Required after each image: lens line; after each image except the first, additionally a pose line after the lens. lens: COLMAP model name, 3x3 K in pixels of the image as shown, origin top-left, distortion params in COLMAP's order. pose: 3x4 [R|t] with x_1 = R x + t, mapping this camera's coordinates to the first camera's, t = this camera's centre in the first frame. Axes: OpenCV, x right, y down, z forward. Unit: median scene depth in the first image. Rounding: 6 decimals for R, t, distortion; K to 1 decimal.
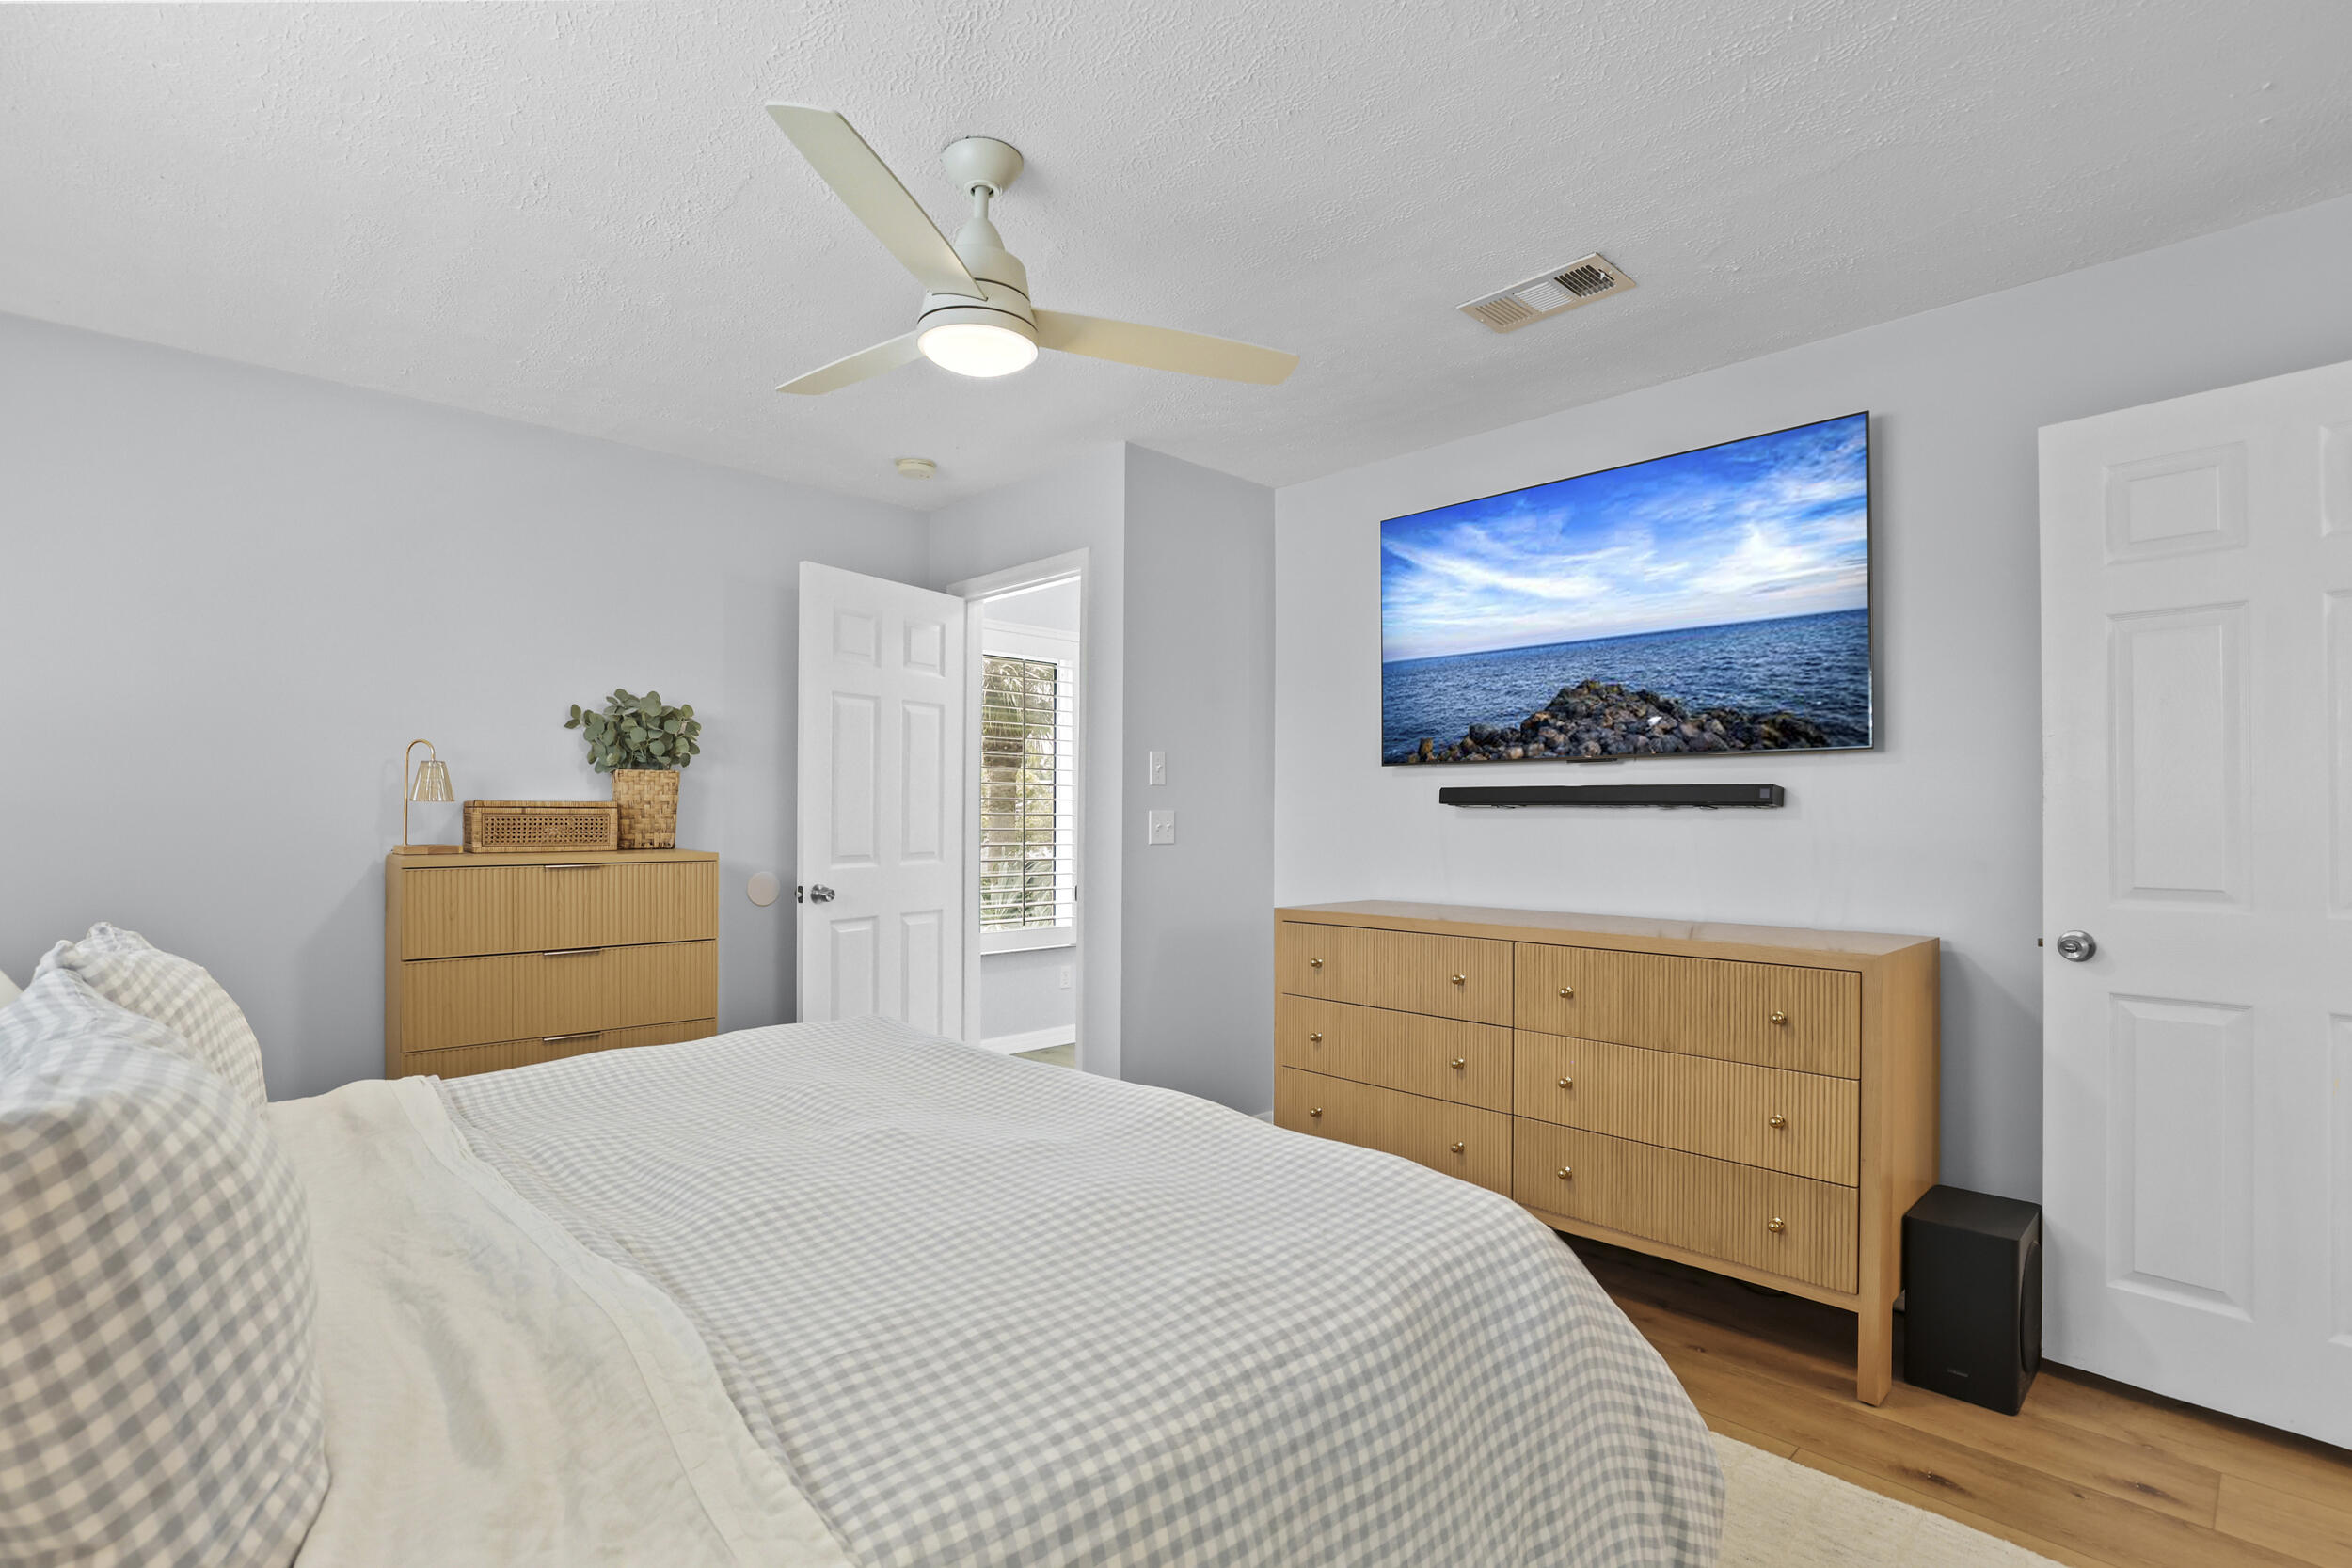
lens RADIAL K [[1075.8, 0, 1182.7], [0, 1075.8, 808.8], [0, 0, 1]] dist [-0.001954, -0.000275]
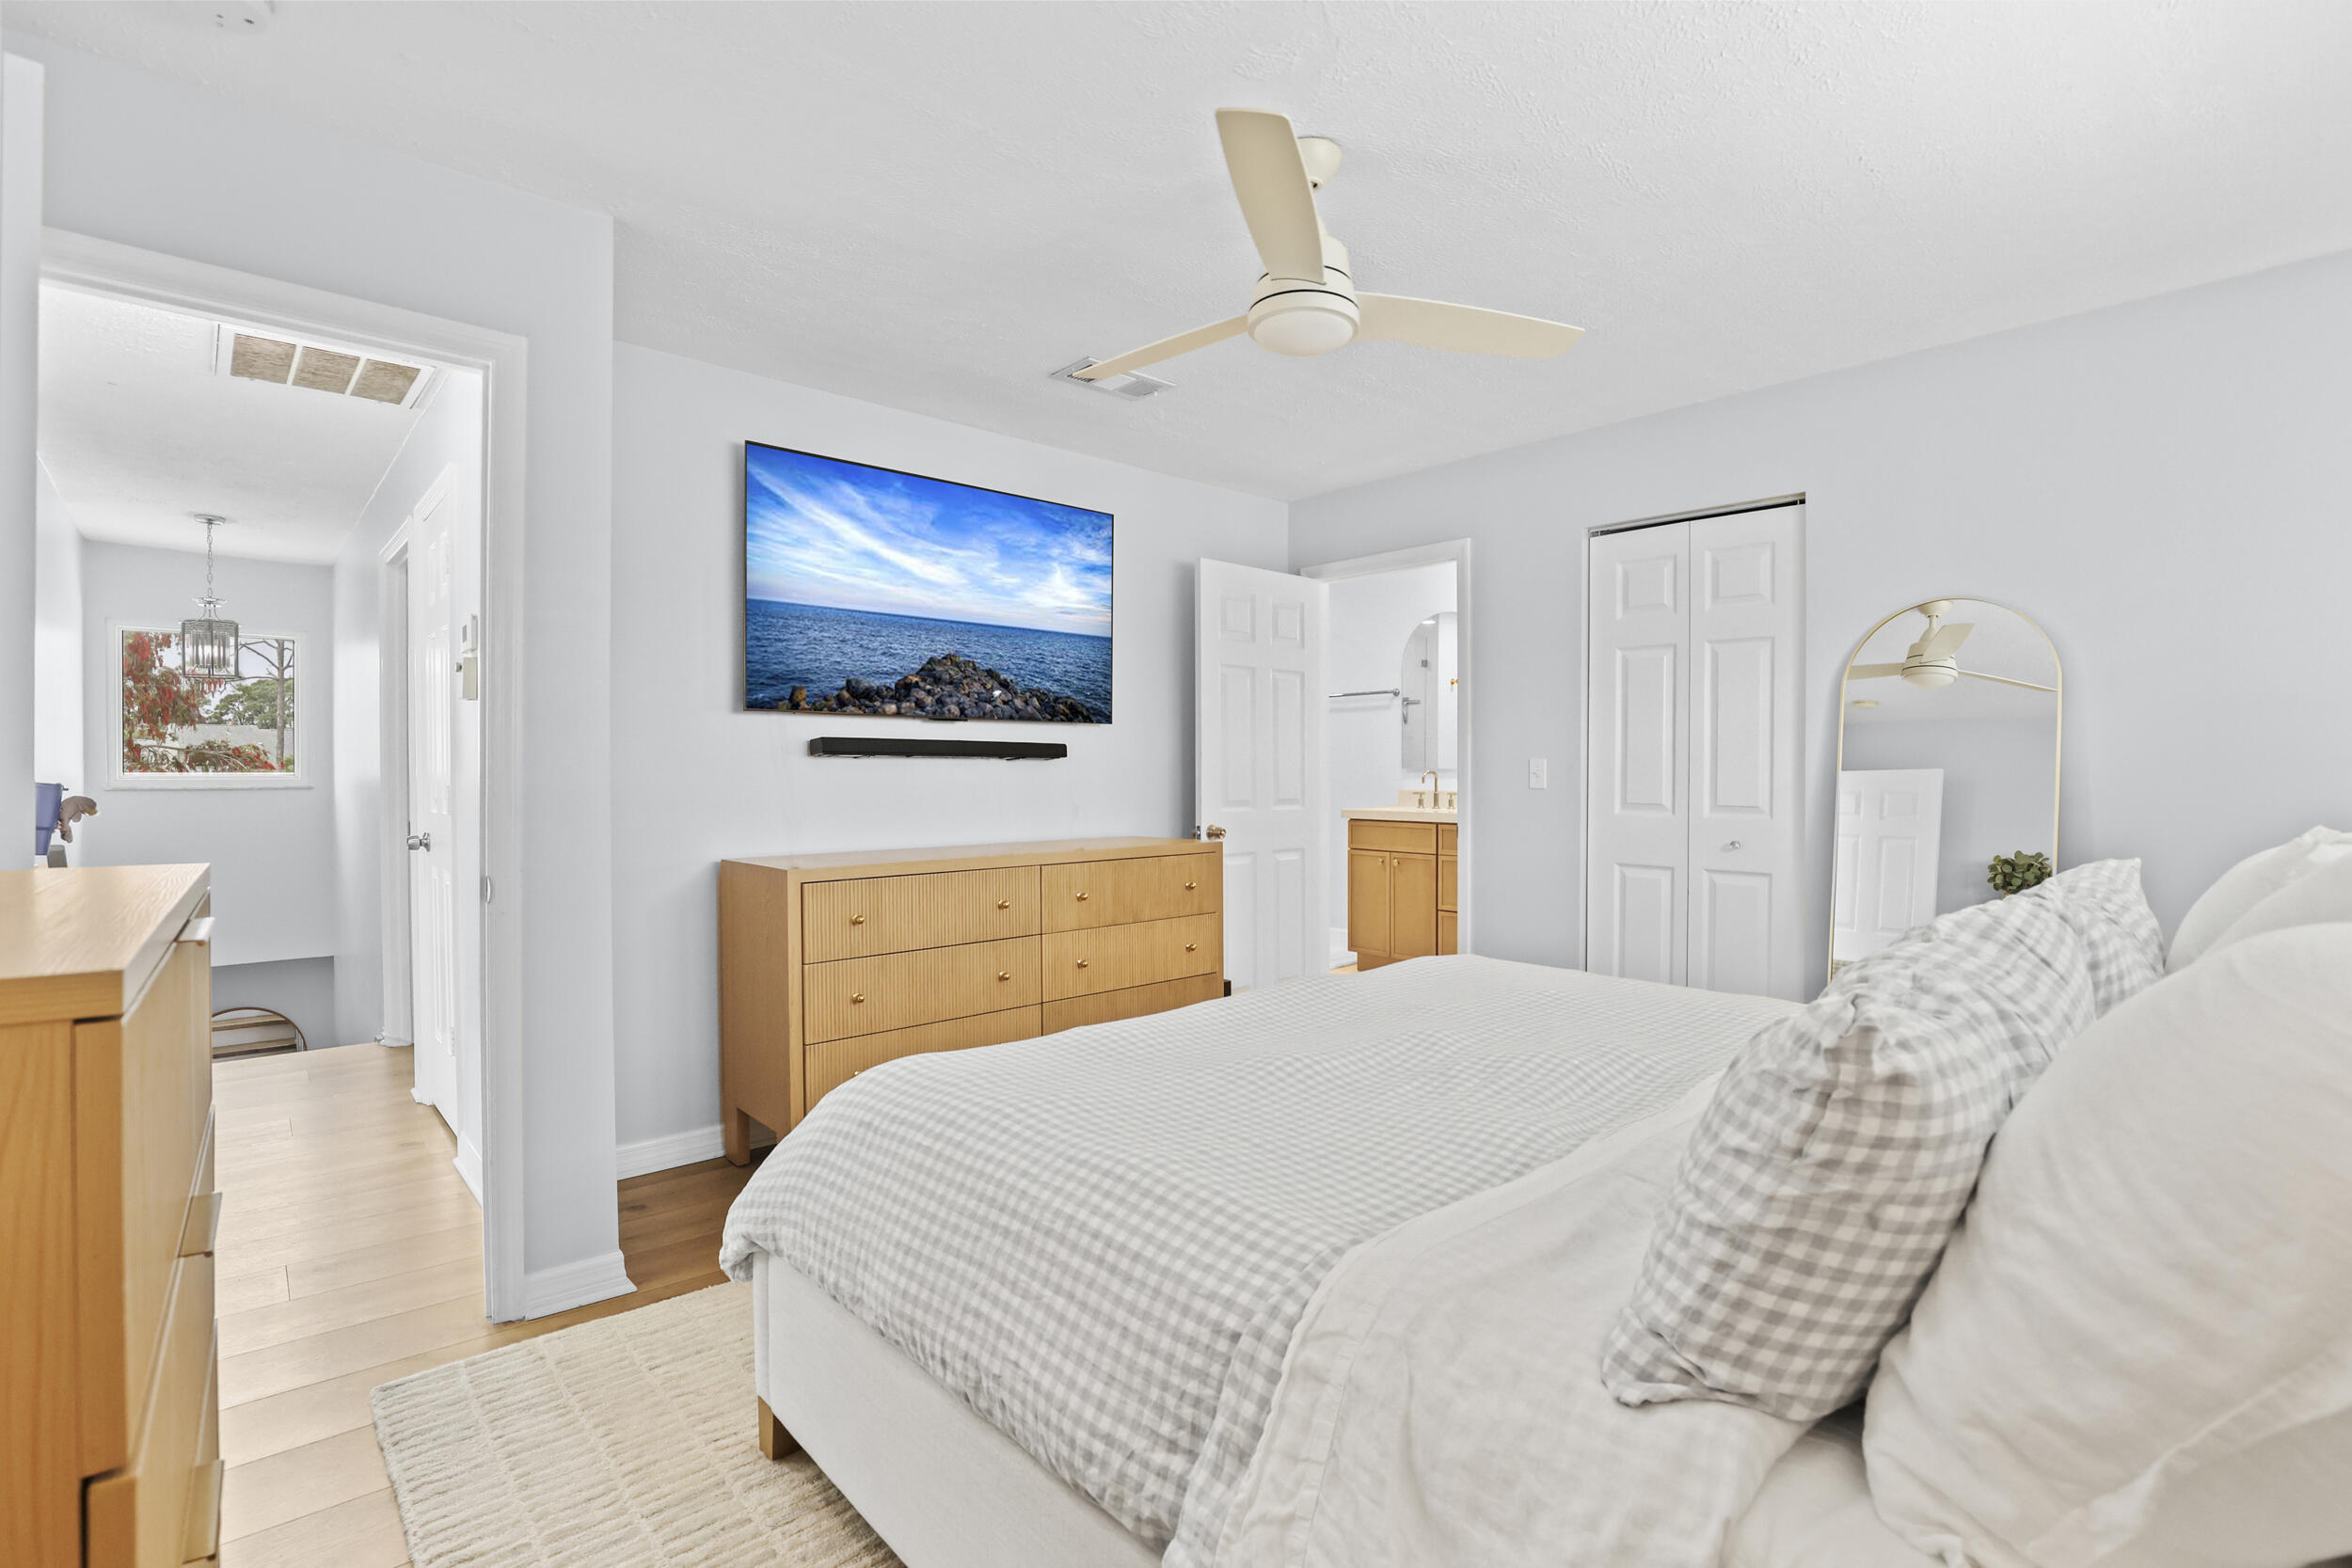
lens RADIAL K [[1075.8, 0, 1181.5], [0, 1075.8, 790.6], [0, 0, 1]] dist [-0.001954, -0.000275]
pose [[0.079826, -0.023120, 0.996541, -0.820978], [-0.012582, 0.999628, 0.024199, 0.002066], [-0.996729, -0.014470, 0.079506, 0.646883]]
